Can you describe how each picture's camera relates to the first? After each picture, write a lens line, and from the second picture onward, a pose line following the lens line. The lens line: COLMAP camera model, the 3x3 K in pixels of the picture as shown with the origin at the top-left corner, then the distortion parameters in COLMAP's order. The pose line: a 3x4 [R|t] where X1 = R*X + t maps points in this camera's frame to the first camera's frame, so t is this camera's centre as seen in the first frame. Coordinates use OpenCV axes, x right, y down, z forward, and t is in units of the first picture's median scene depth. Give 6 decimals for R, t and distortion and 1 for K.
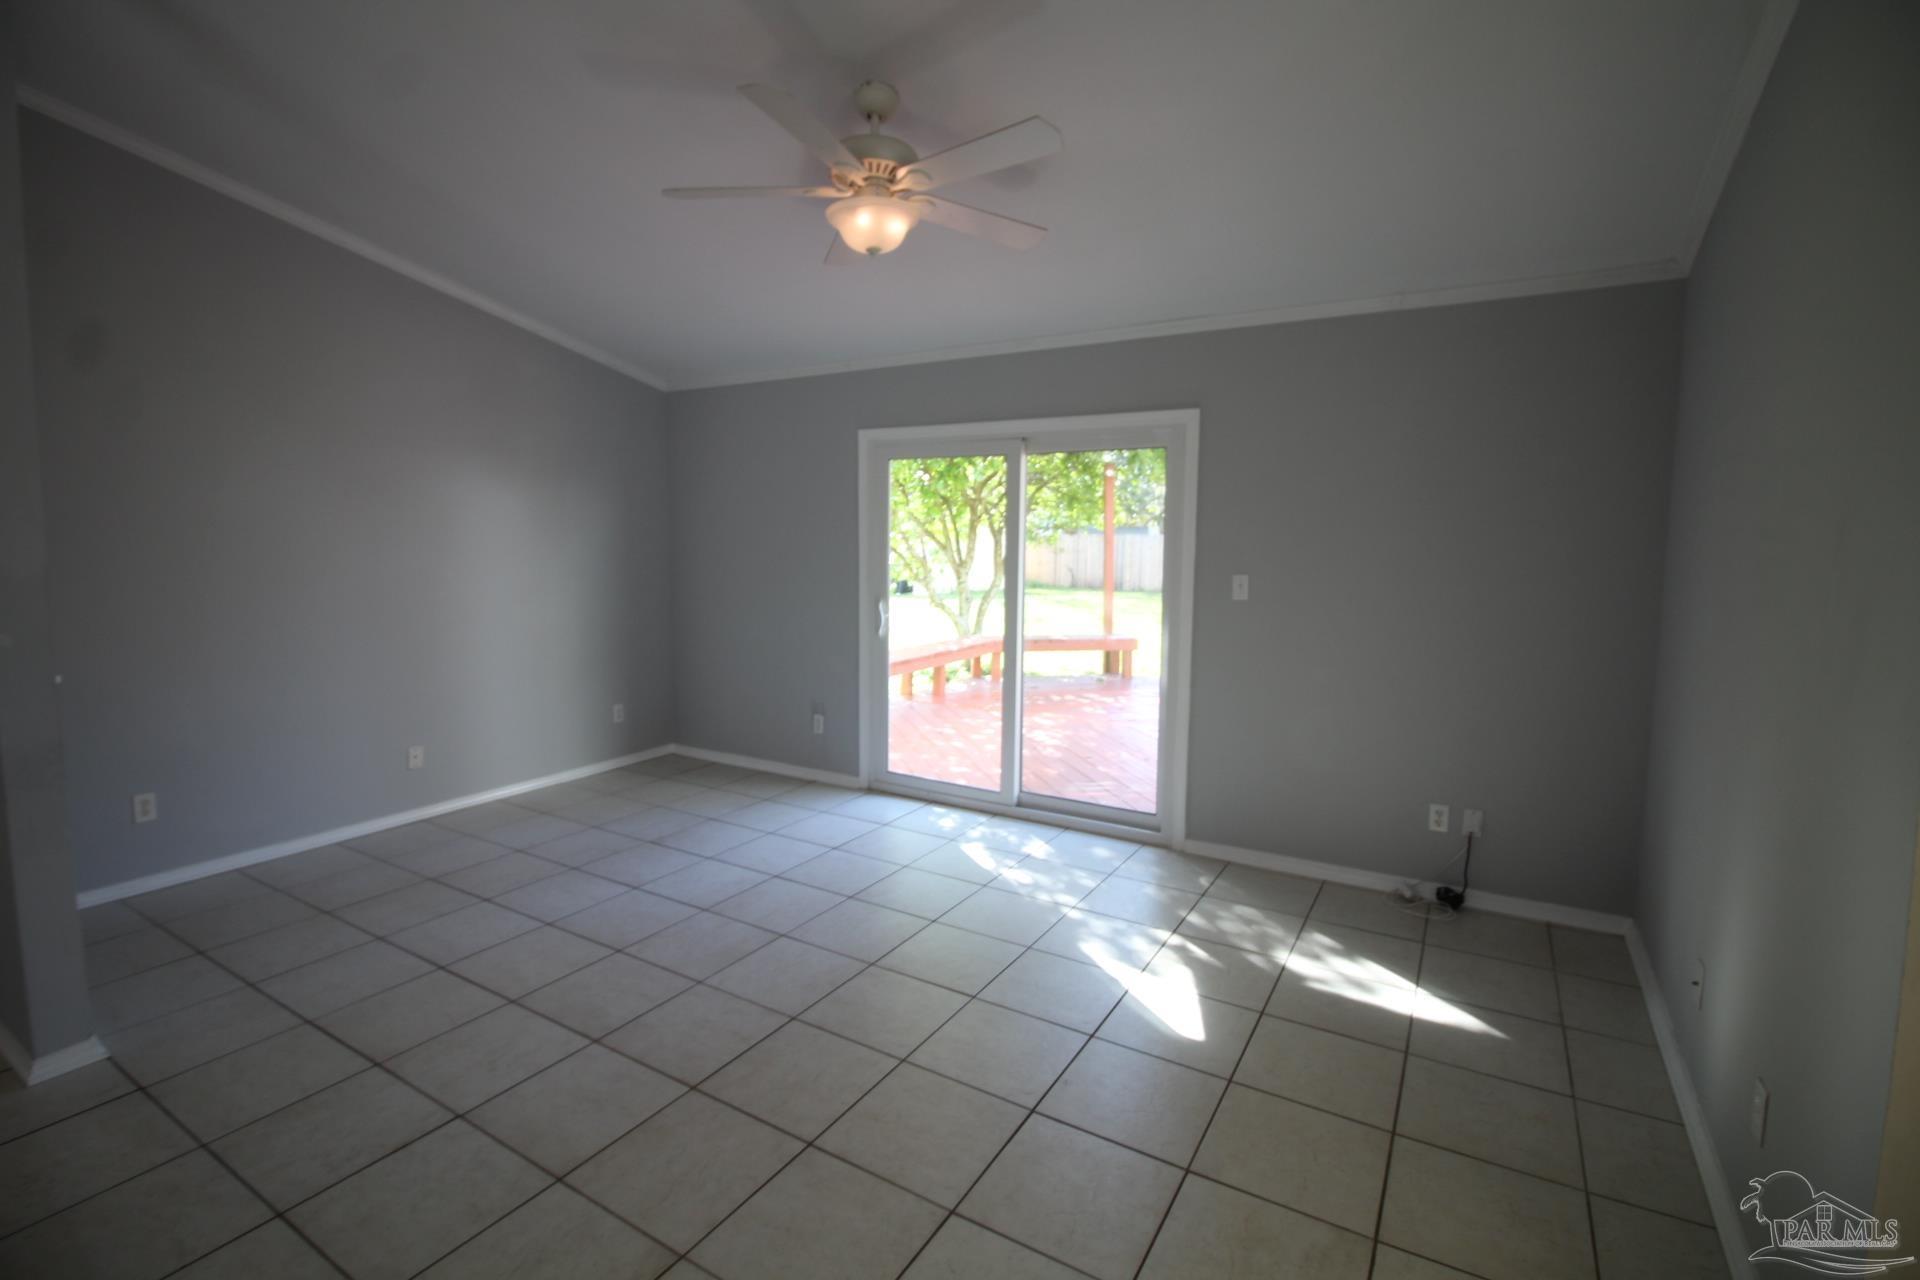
lens RADIAL K [[866.6, 0, 948.8], [0, 866.6, 628.1], [0, 0, 1]] dist [-0.019326, -0.002983]
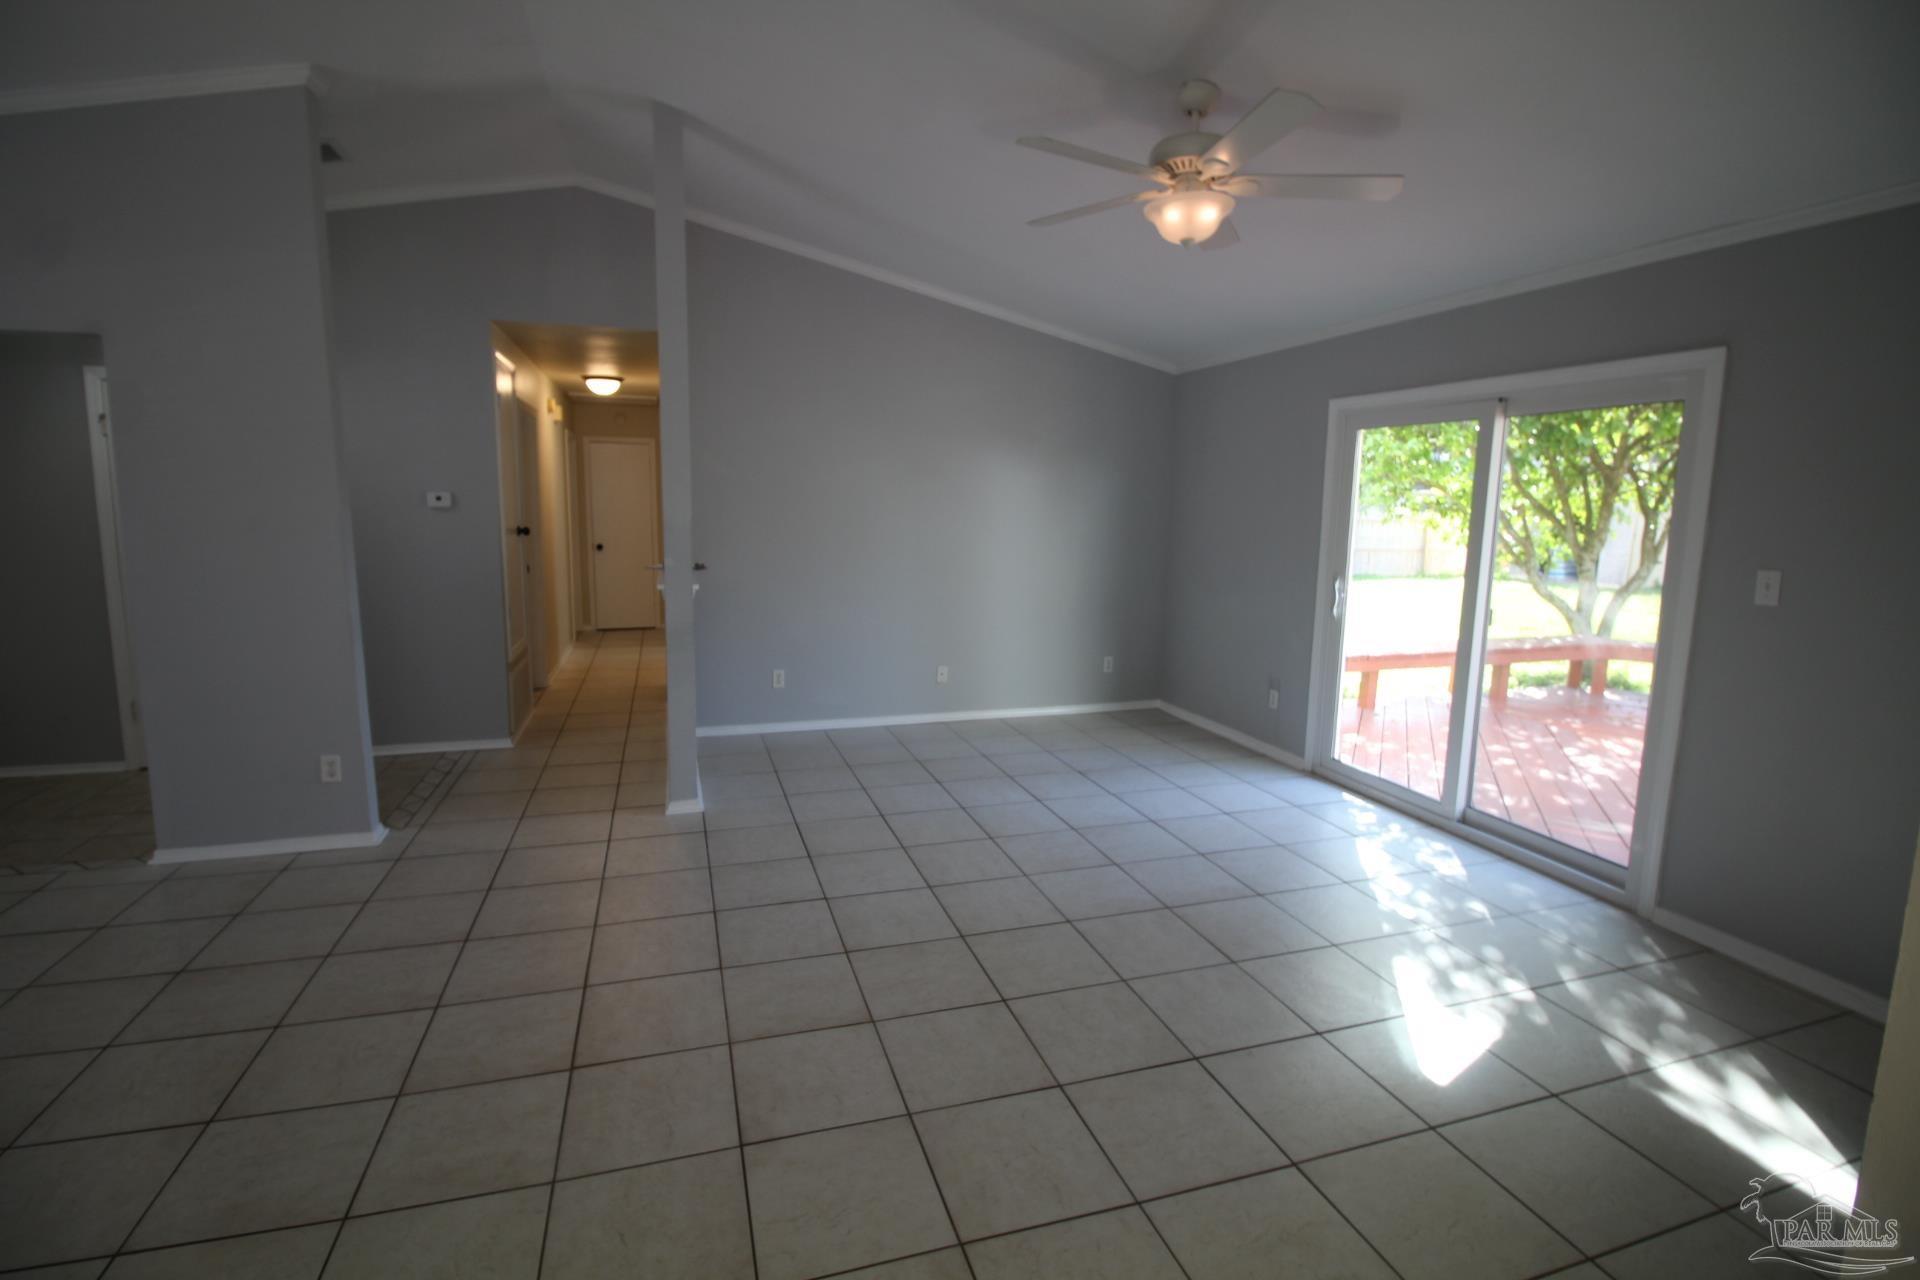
lens RADIAL K [[866.6, 0, 952.7], [0, 866.6, 627.1], [0, 0, 1]] dist [-0.019326, -0.002983]
pose [[0.755901, 0.098504, -0.647234, 0.258606], [-0.079719, 0.995108, 0.058344, -0.000461], [0.649815, 0.007495, 0.760056, 0.002320]]
